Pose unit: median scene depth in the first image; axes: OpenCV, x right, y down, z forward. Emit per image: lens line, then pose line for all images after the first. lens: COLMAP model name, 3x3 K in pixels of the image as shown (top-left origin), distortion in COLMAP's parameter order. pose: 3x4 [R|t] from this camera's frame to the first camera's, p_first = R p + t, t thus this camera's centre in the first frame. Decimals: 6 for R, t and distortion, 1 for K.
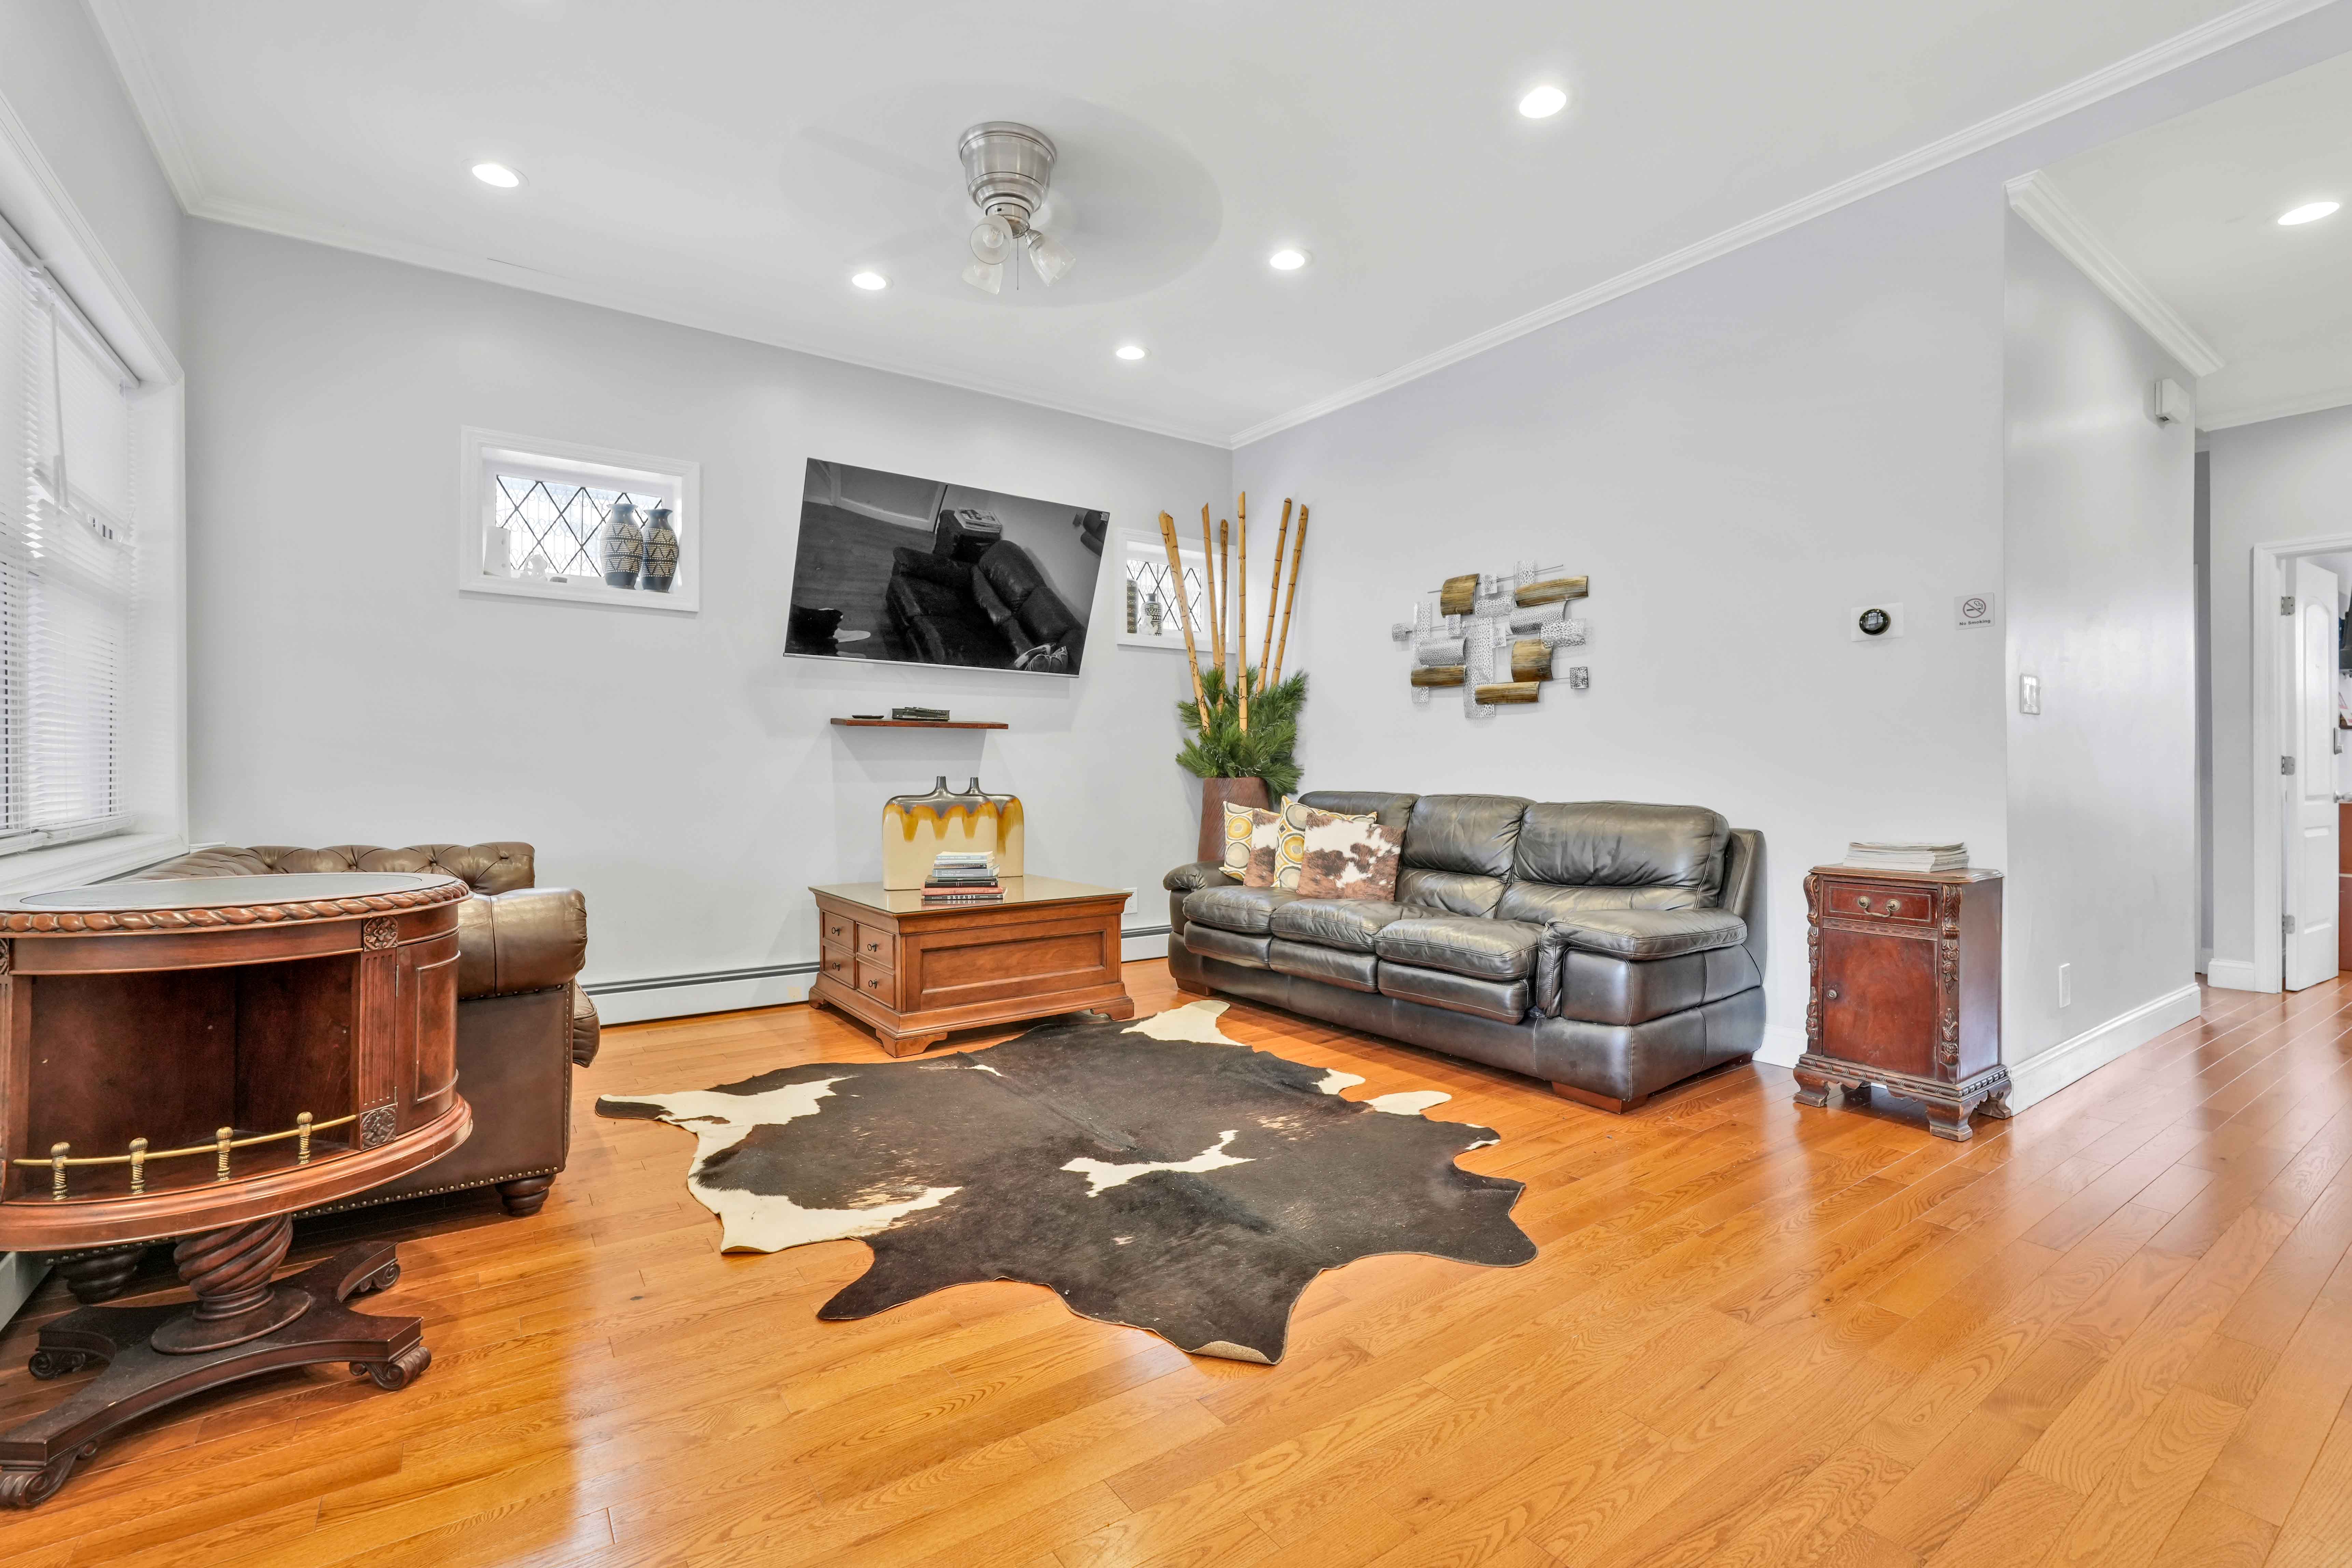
lens RADIAL K [[1046.8, 0, 1174.1], [0, 1046.8, 771.2], [0, 0, 1]] dist [-0.013338, 0.000393]
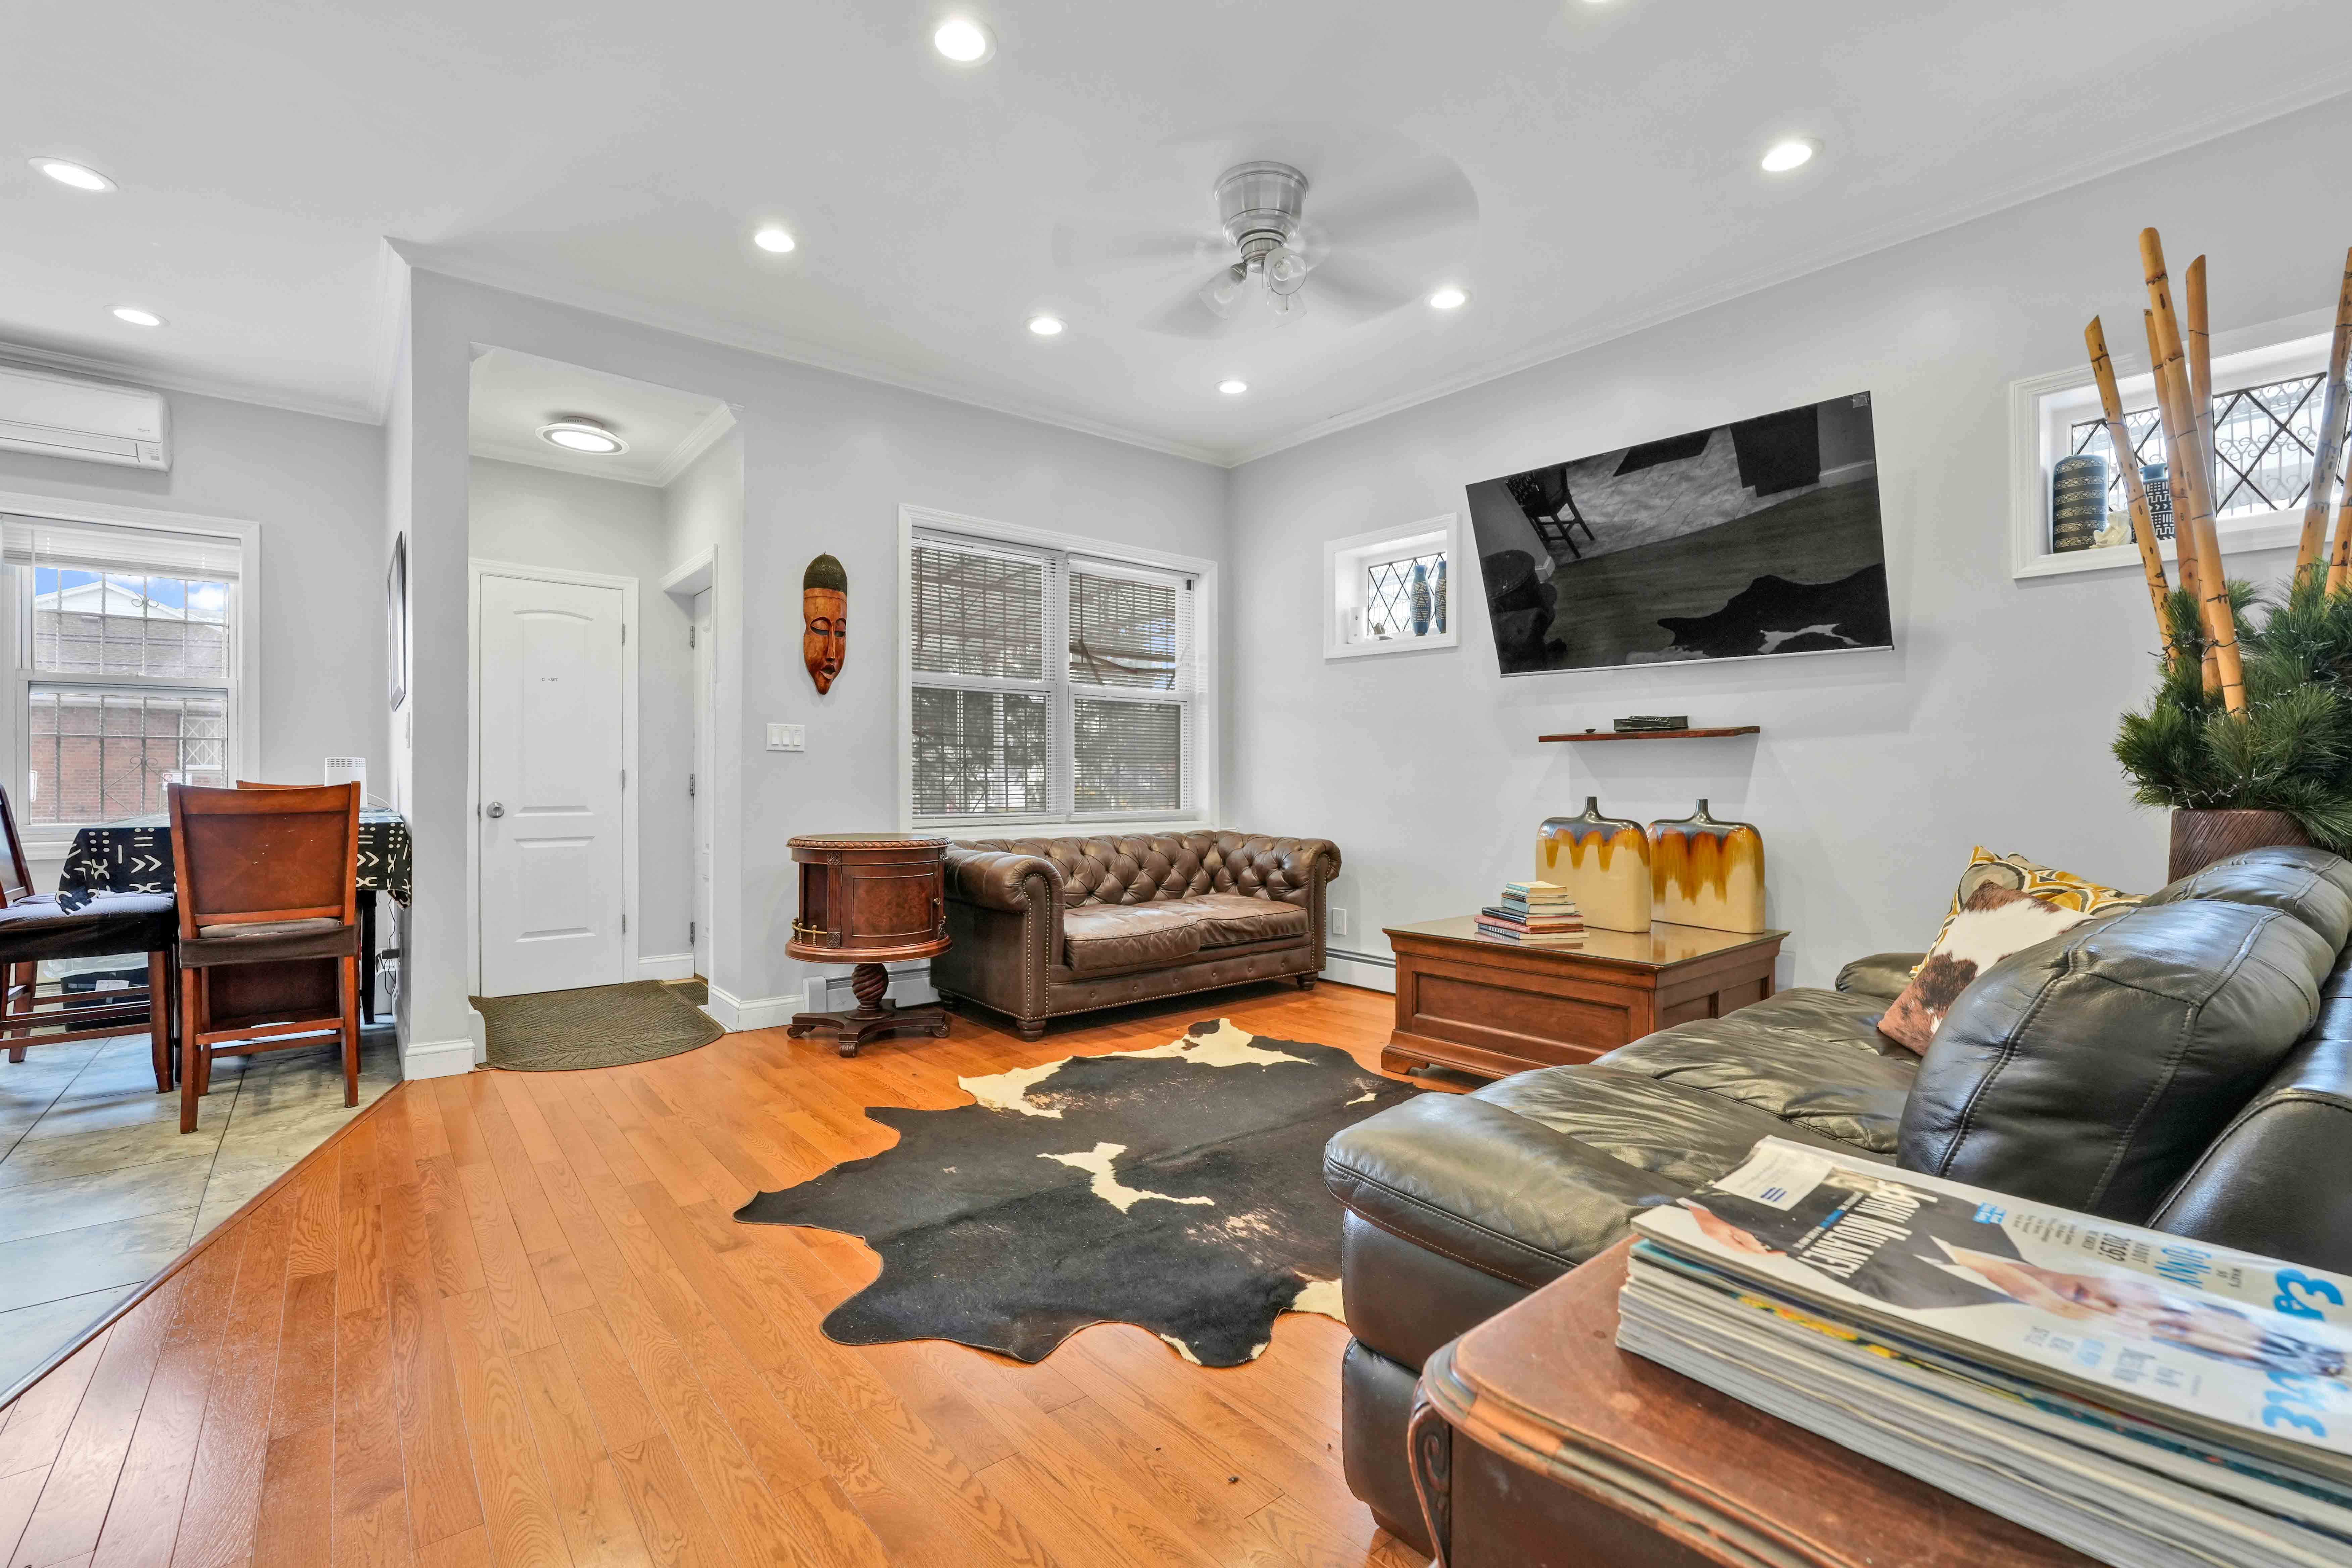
lens RADIAL K [[1033.4, 0, 1172.8], [0, 1033.4, 781.4], [0, 0, 1]] dist [-0.022000, 0.010675]
pose [[0.071342, -0.000643, -0.997452, 0.634657], [-0.001740, 0.999998, -0.000769, -0.007071], [0.997450, 0.001790, 0.071341, 0.624853]]
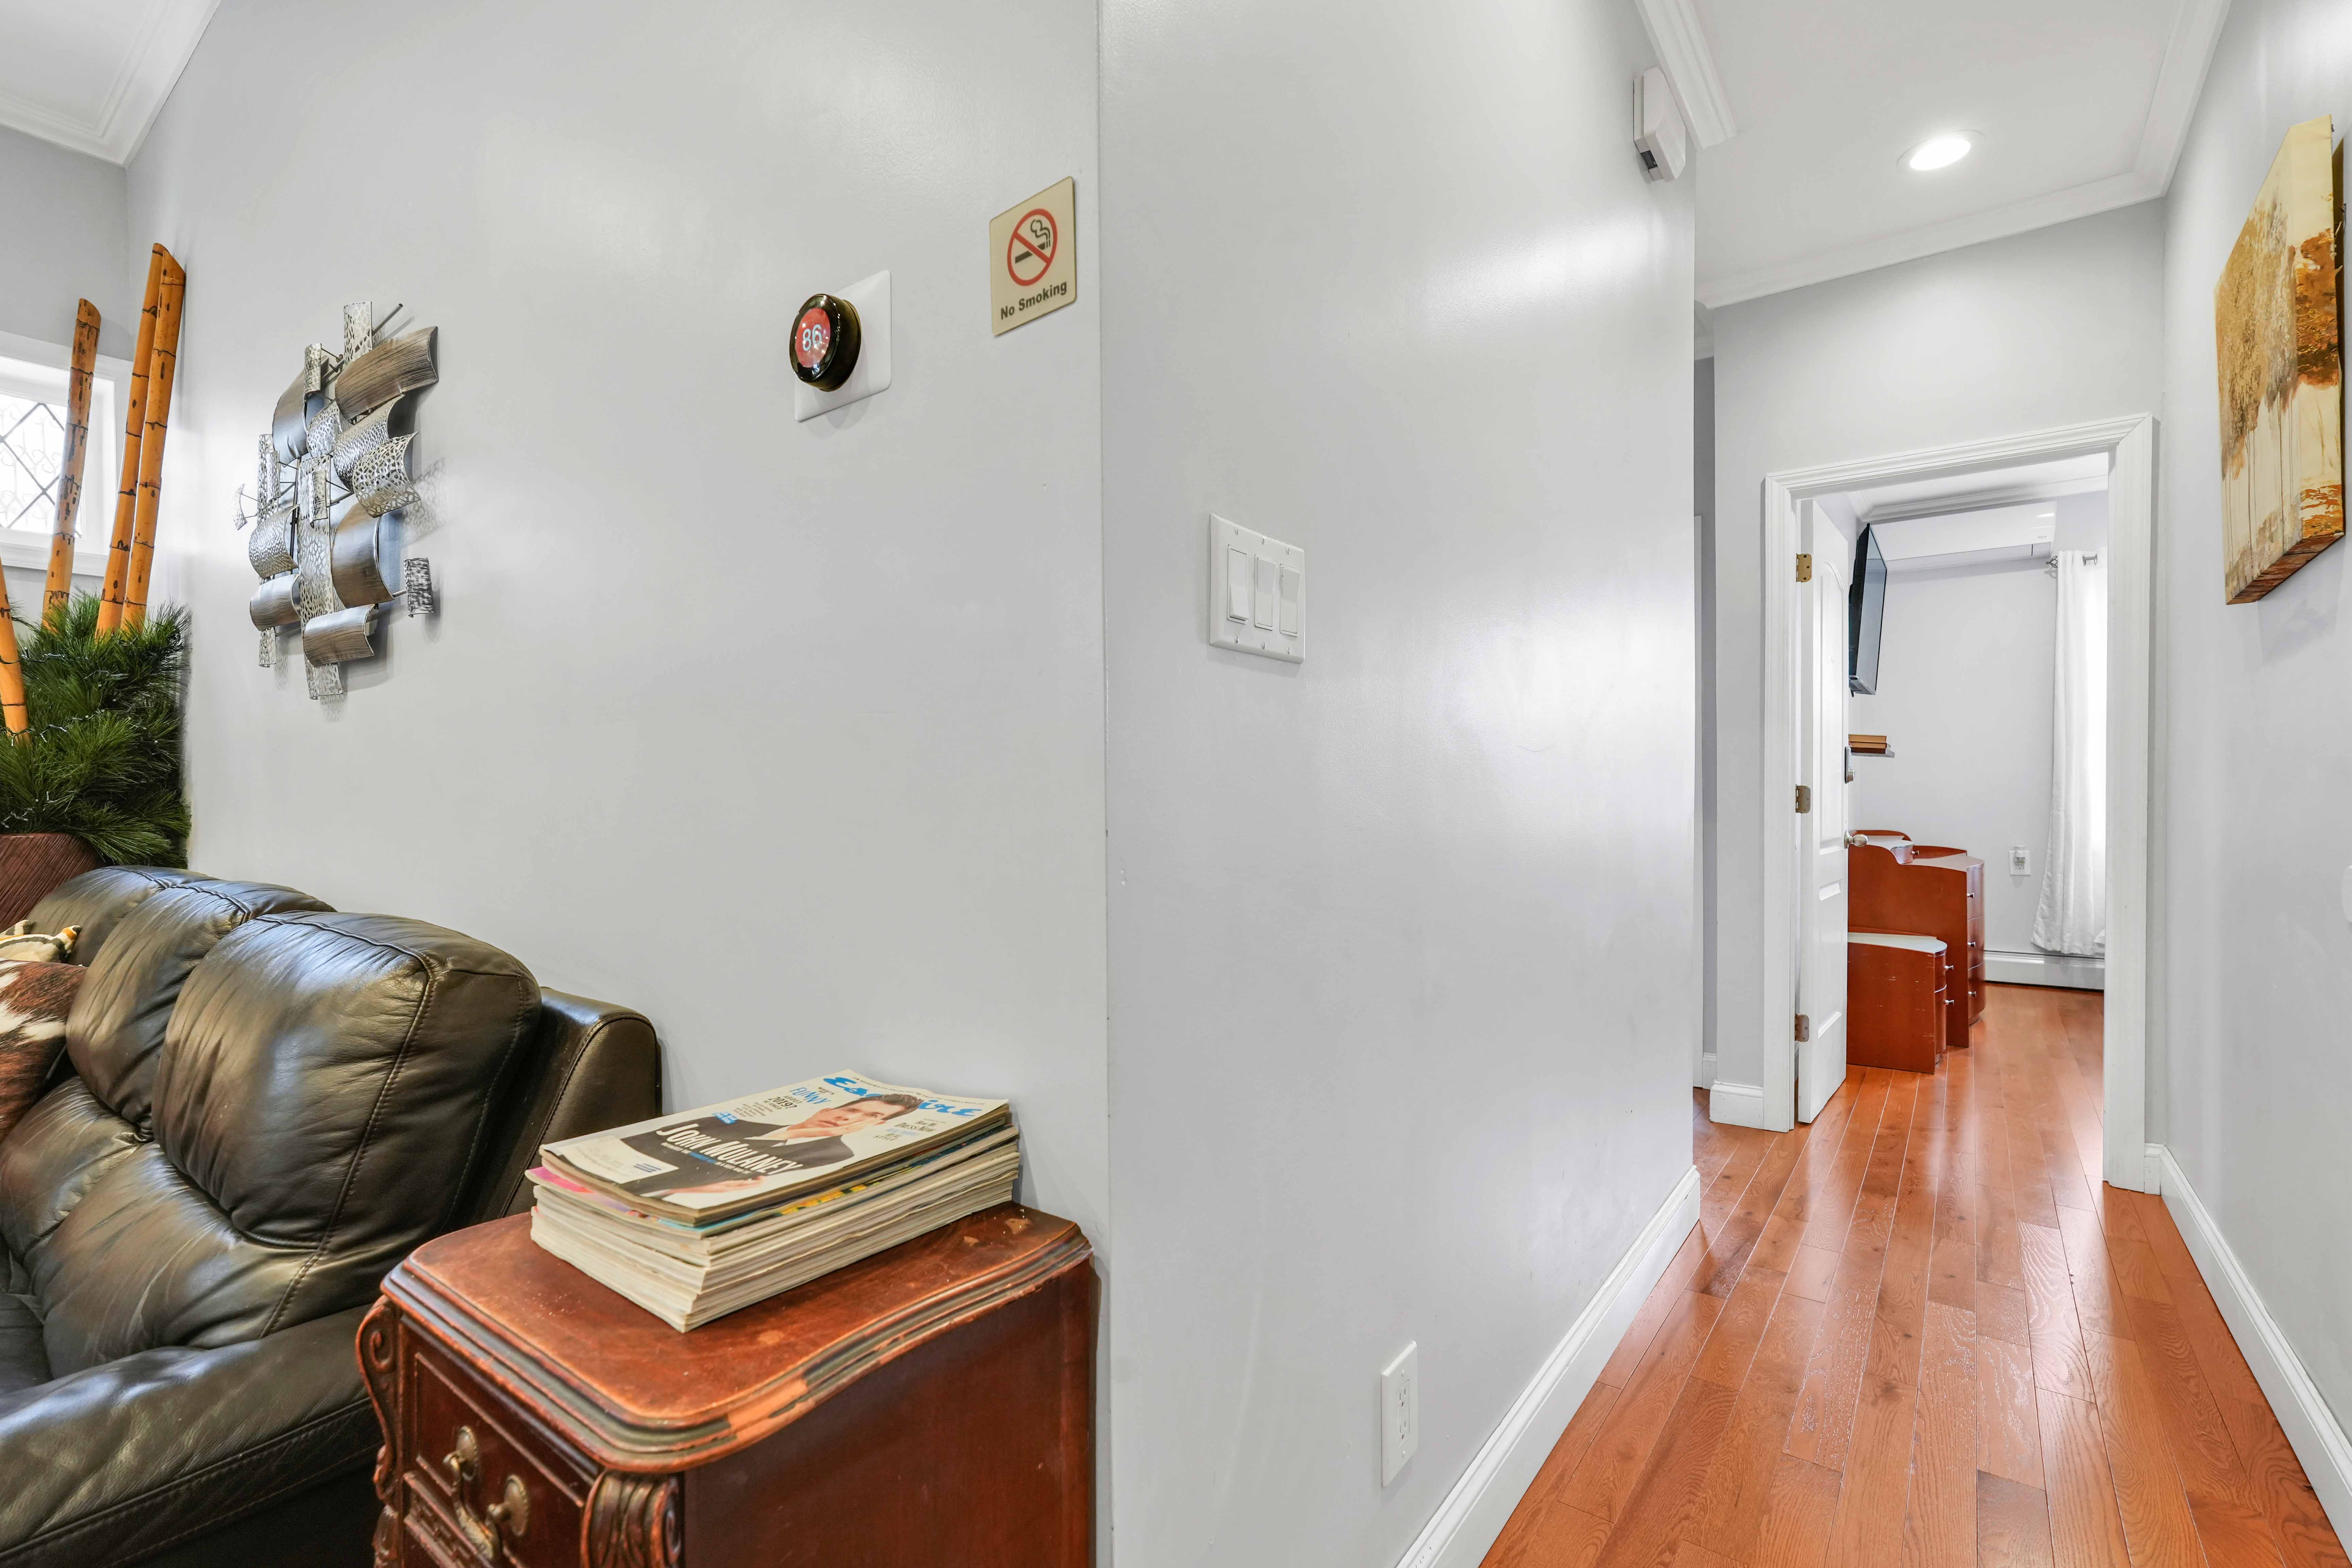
lens RADIAL K [[1065.4, 0, 1182.5], [0, 1065.4, 813.7], [0, 0, 1]] dist [-0.017977, -0.000092]
pose [[0.947202, -0.008560, 0.320523, 0.530919], [0.004097, 0.999885, 0.014597, -0.009020], [-0.320611, -0.012513, 0.947128, 0.533972]]
